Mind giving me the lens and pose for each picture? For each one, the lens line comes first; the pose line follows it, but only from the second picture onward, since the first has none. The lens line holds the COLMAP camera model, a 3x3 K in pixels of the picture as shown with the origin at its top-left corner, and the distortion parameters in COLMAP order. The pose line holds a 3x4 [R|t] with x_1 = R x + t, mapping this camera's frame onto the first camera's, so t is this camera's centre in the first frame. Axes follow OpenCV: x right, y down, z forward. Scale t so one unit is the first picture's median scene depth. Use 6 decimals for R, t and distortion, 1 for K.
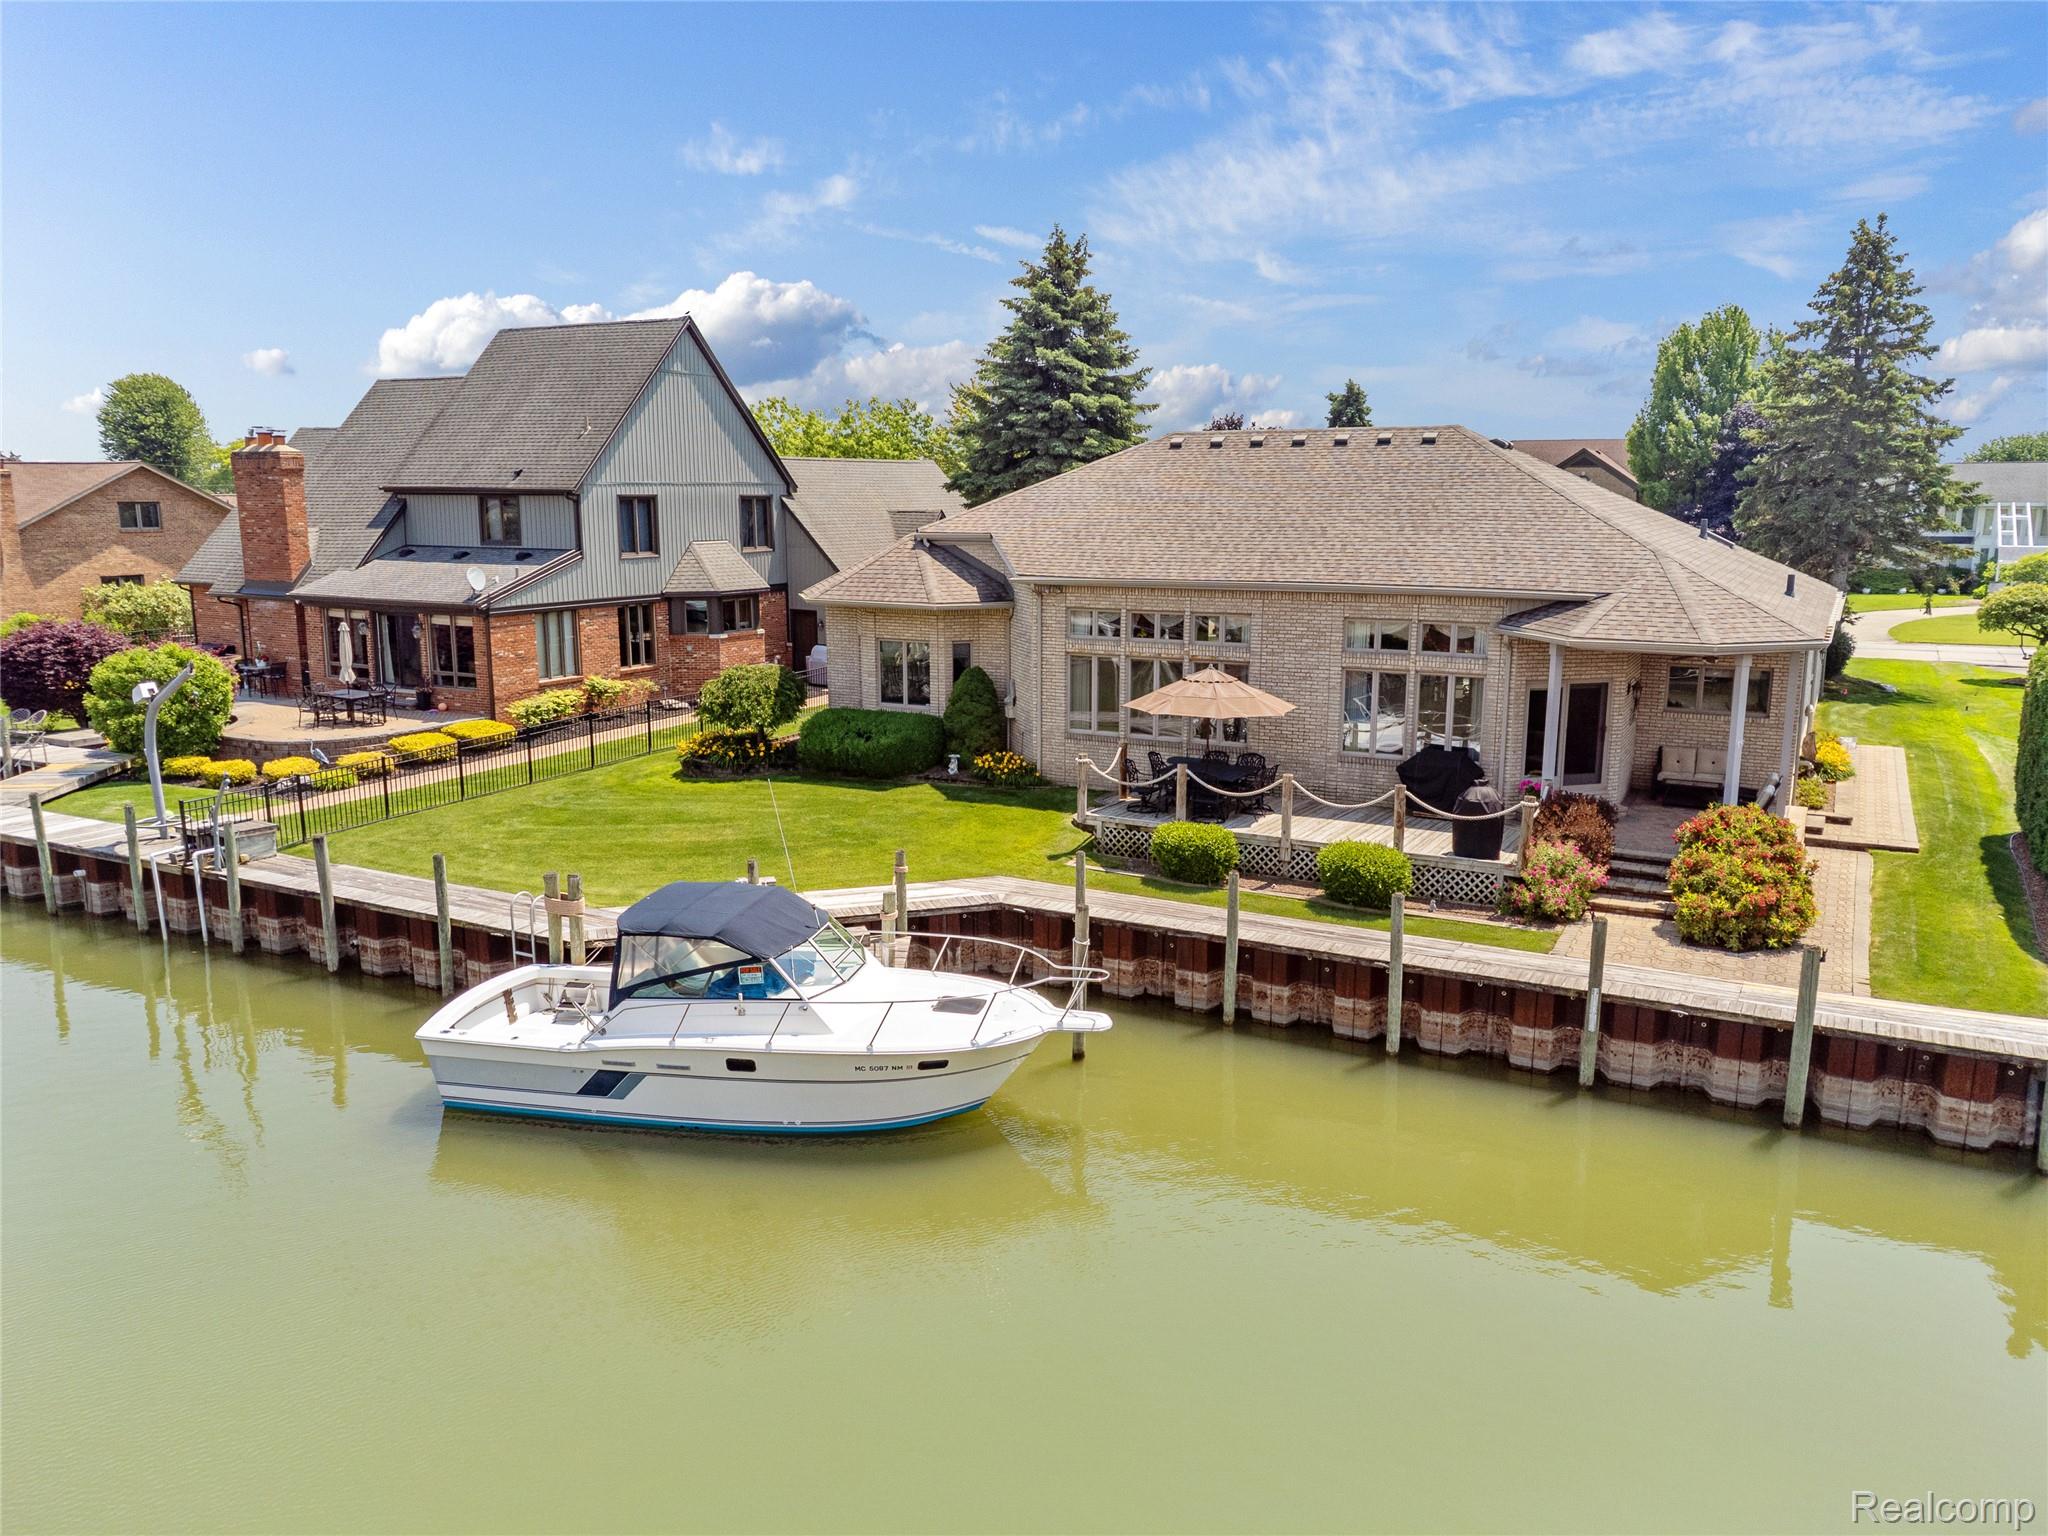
lens RADIAL K [[1516.2, 0, 1024.0], [0, 1516.2, 768.0], [0, 0, 1]] dist [0.005646, 0.007943]
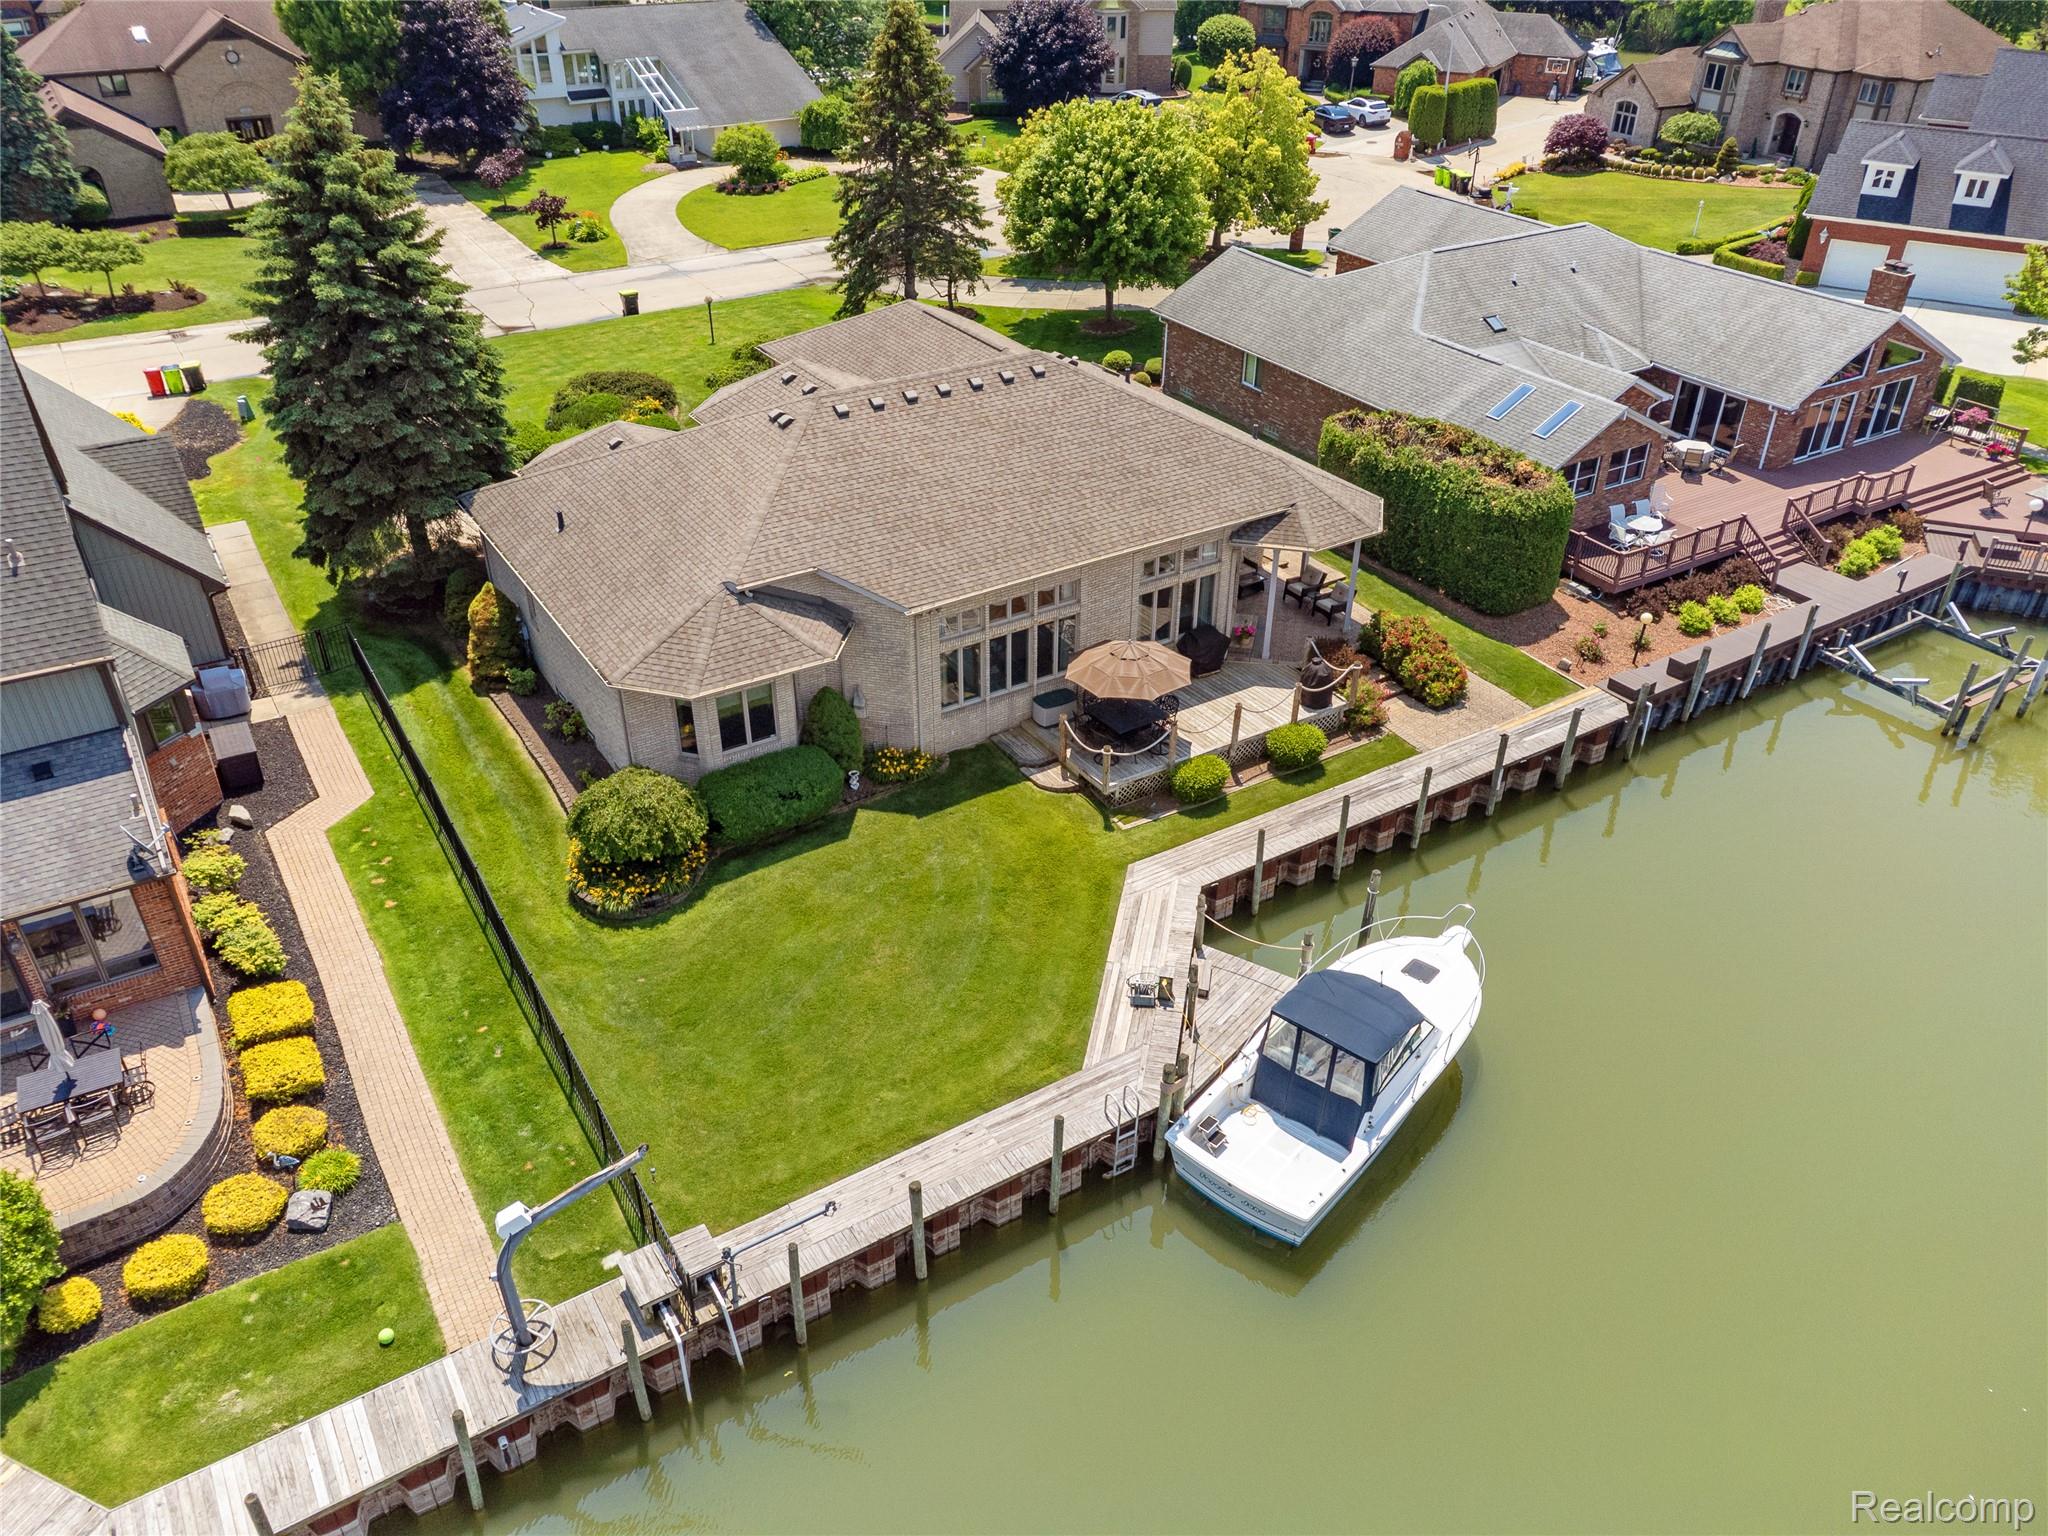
lens RADIAL K [[1531.0, 0, 1018.5], [0, 1531.0, 766.9], [0, 0, 1]] dist [0.019994, 0.007064]
pose [[0.489347, -0.465272, 0.737605, -0.752084], [0.155231, 0.878755, 0.451324, -0.462271], [-0.858163, -0.106354, 0.502241, 0.325205]]
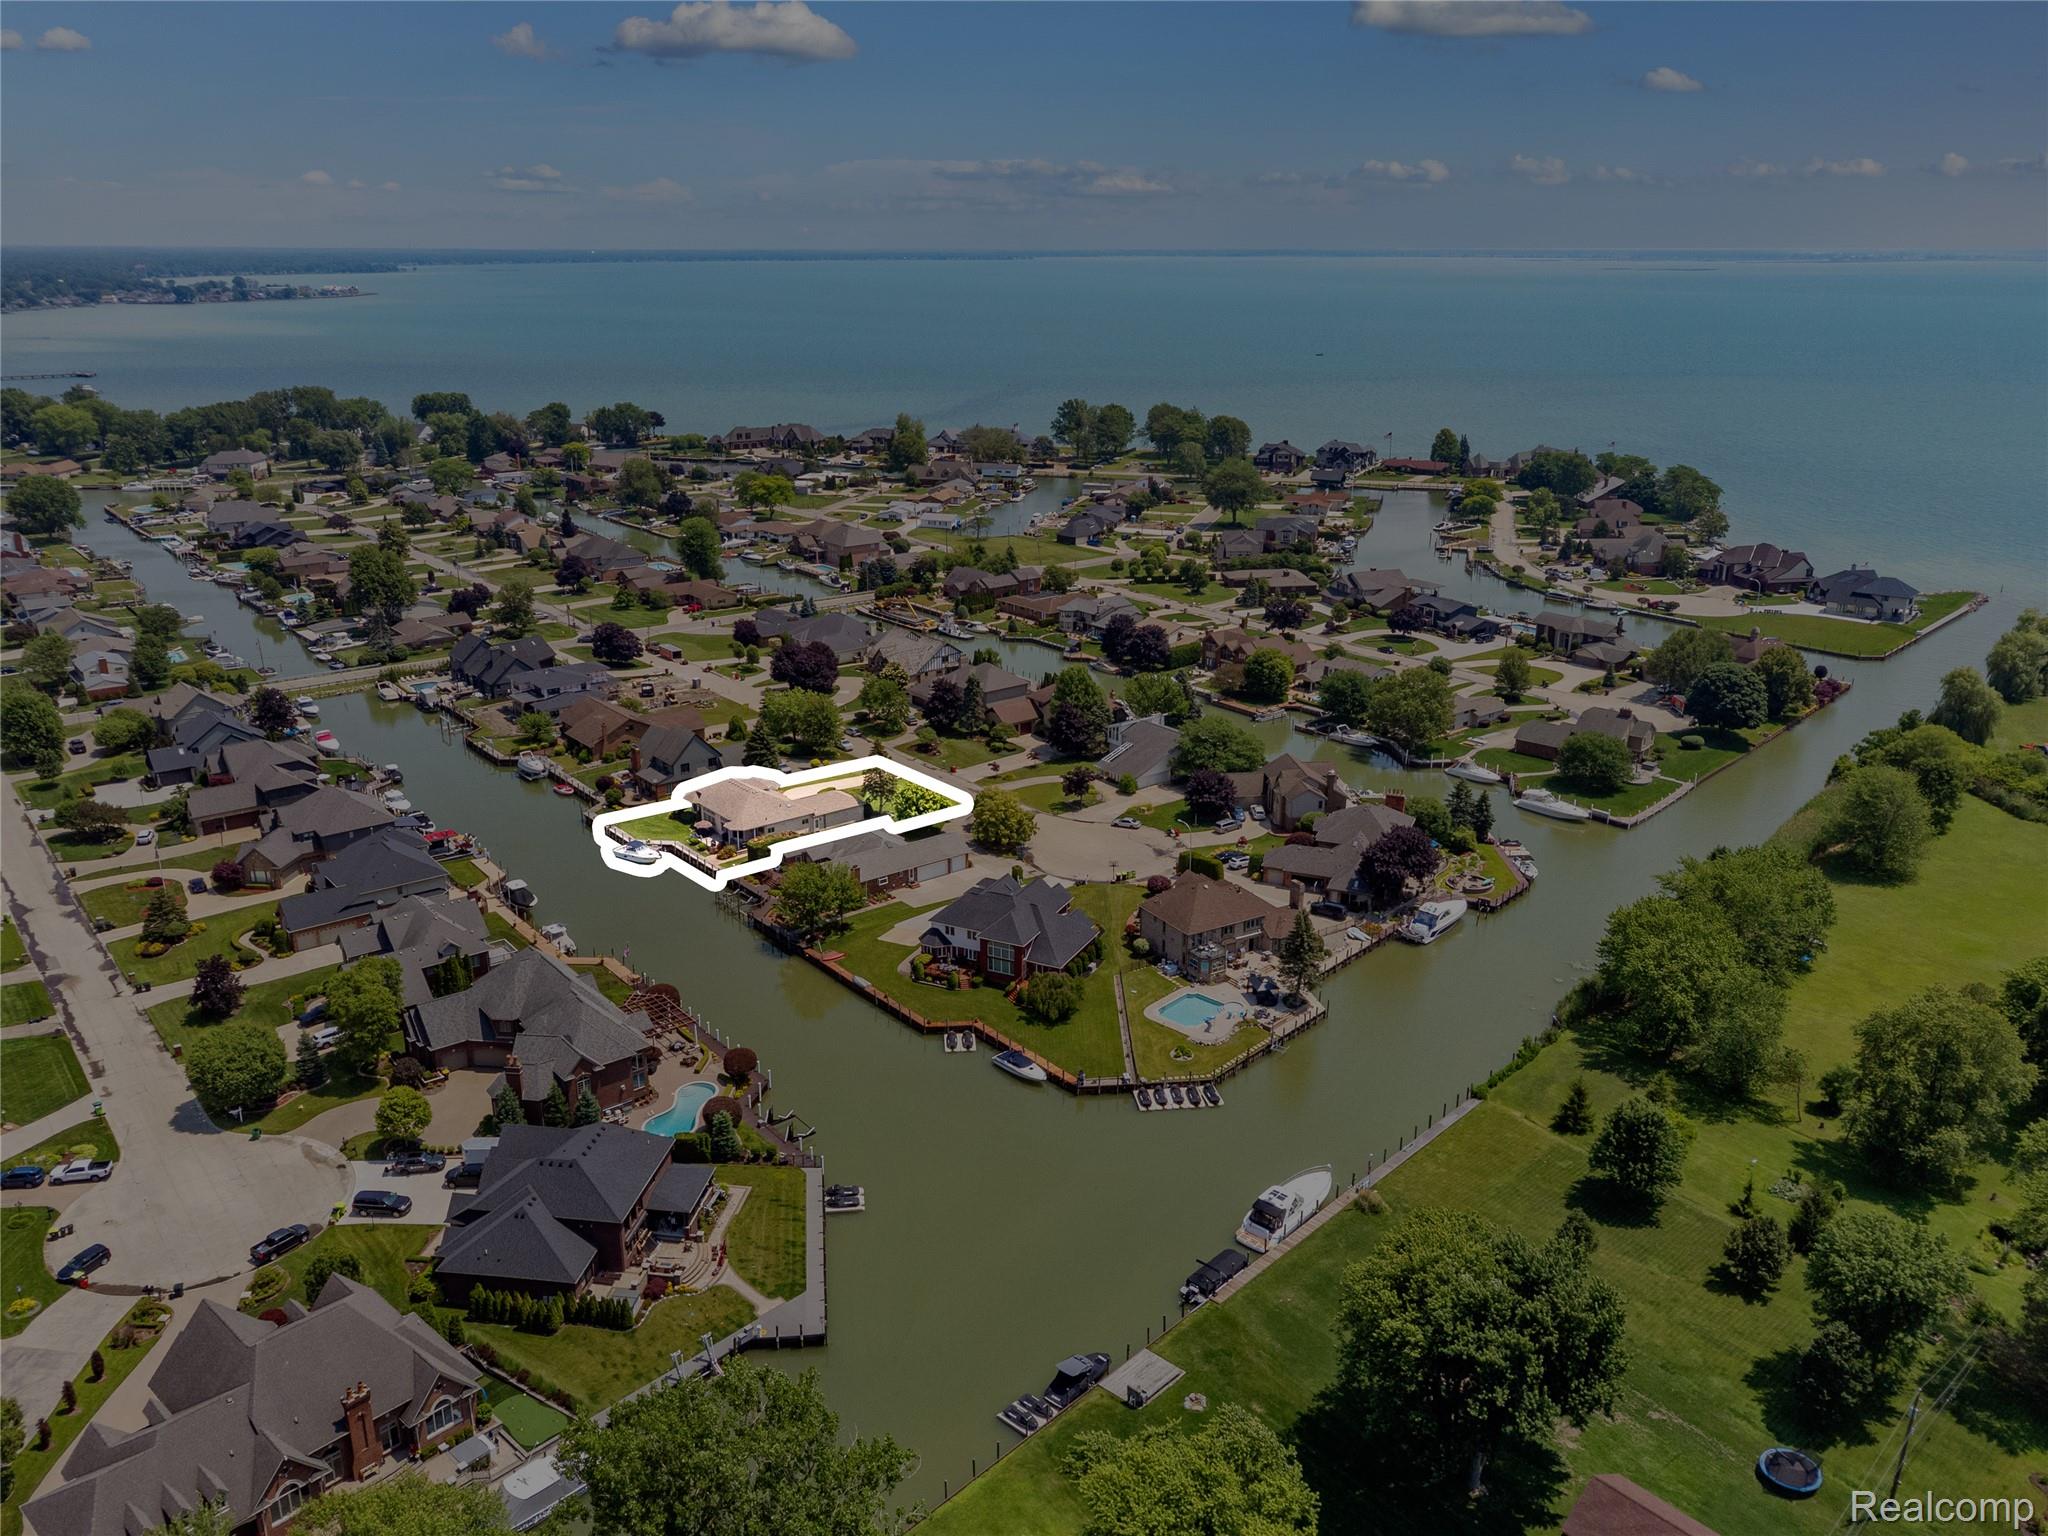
lens RADIAL K [[1531.0, 0, 1018.5], [0, 1531.0, 766.9], [0, 0, 1]] dist [0.019994, 0.007064]
pose [[0.923101, 0.124807, -0.363741, 4.070594], [-0.073621, 0.985729, 0.151388, -1.505044], [0.377444, -0.112967, 0.919116, -5.250821]]
